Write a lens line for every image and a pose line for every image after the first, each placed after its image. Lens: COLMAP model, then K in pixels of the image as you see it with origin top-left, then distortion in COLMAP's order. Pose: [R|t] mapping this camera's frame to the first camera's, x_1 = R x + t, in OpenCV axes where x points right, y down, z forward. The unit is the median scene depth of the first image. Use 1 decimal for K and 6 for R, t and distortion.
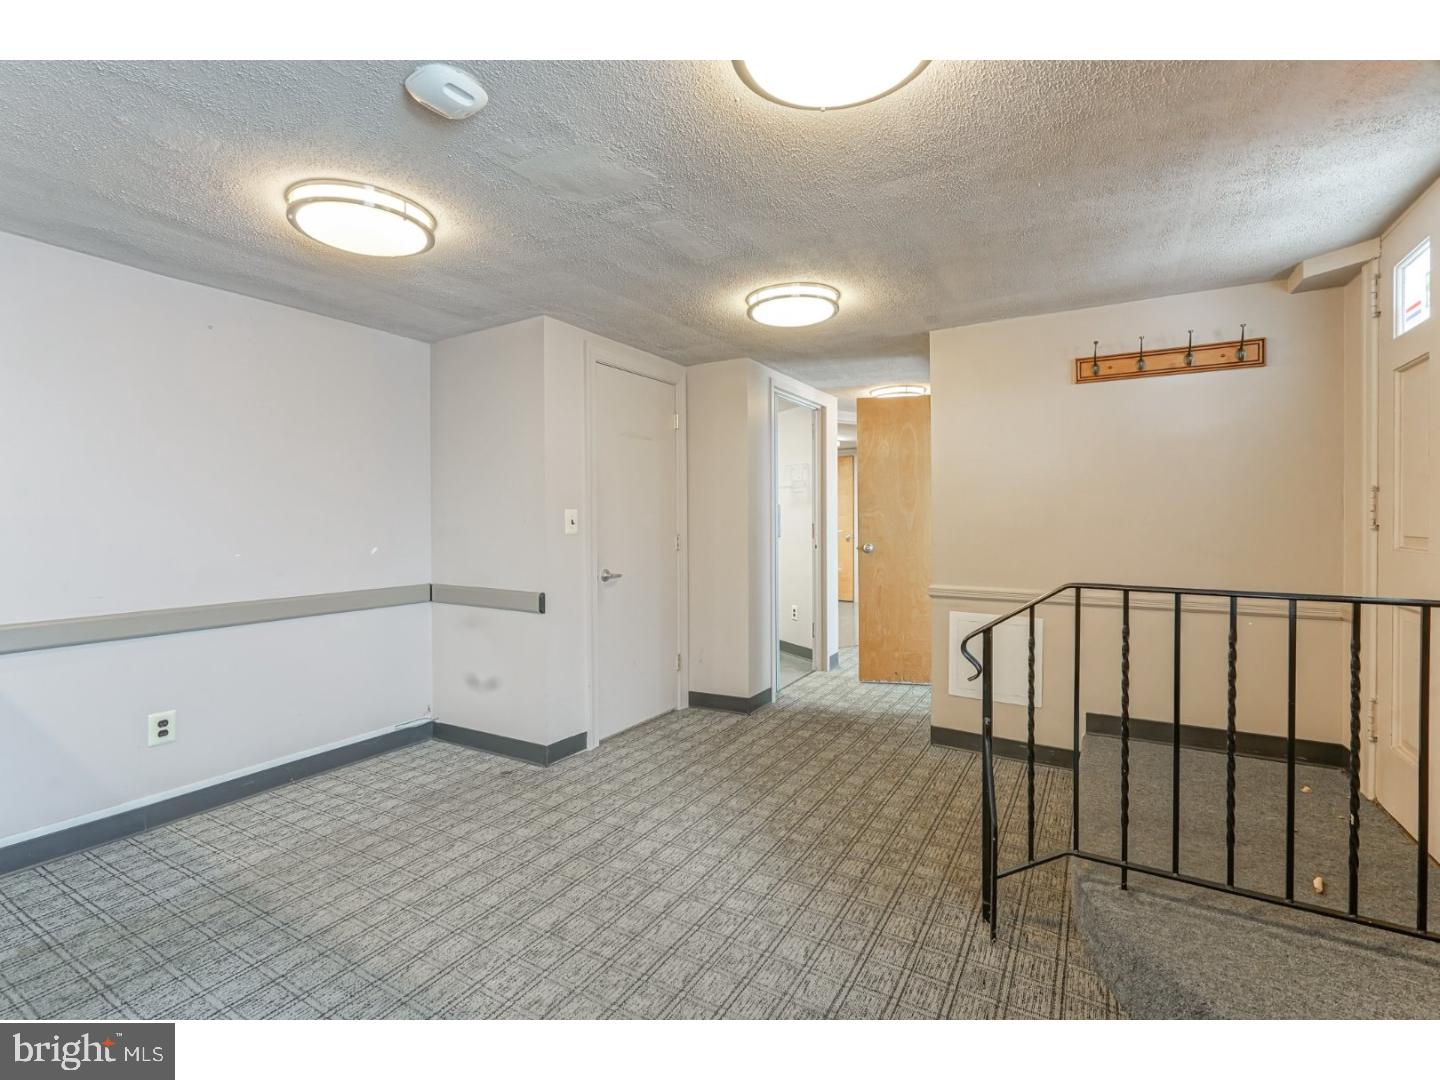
lens RADIAL K [[655.7, 0, 717.8], [0, 655.7, 530.2], [0, 0, 1]] dist [-0.007708, 0.002909]
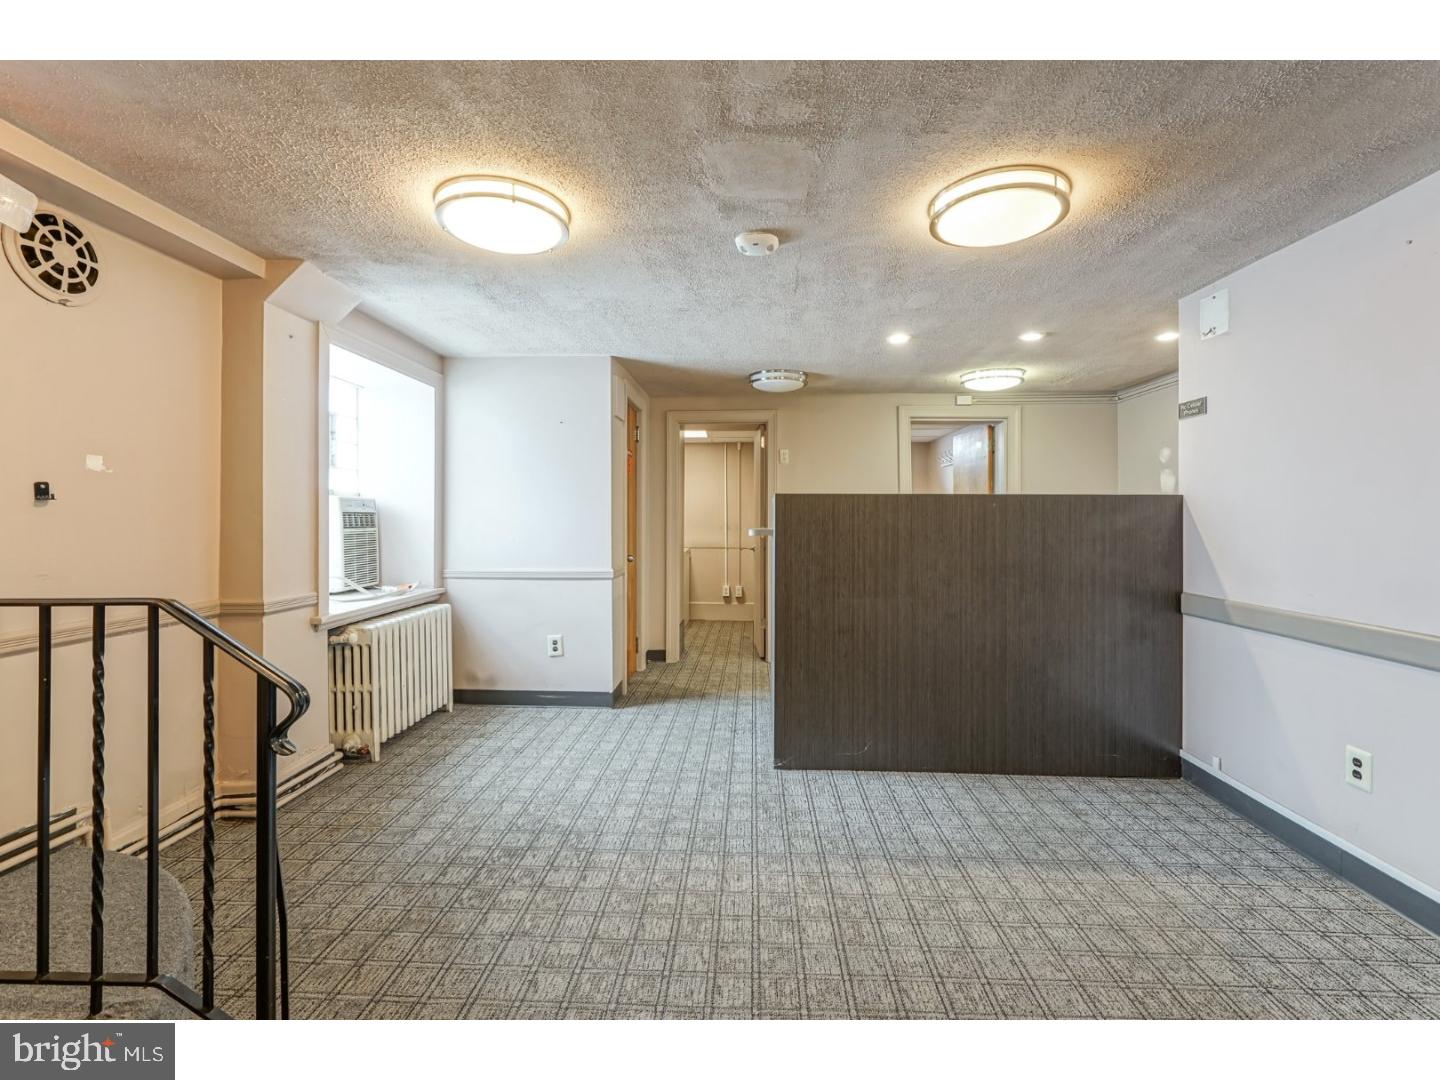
lens RADIAL K [[655.7, 0, 721.7], [0, 655.7, 528.4], [0, 0, 1]] dist [-0.007708, 0.002909]
pose [[-0.881558, 0.008318, -0.472002, 0.289205], [-0.006301, 0.999548, 0.029382, -0.018895], [0.472033, 0.028876, -0.881108, 1.661282]]
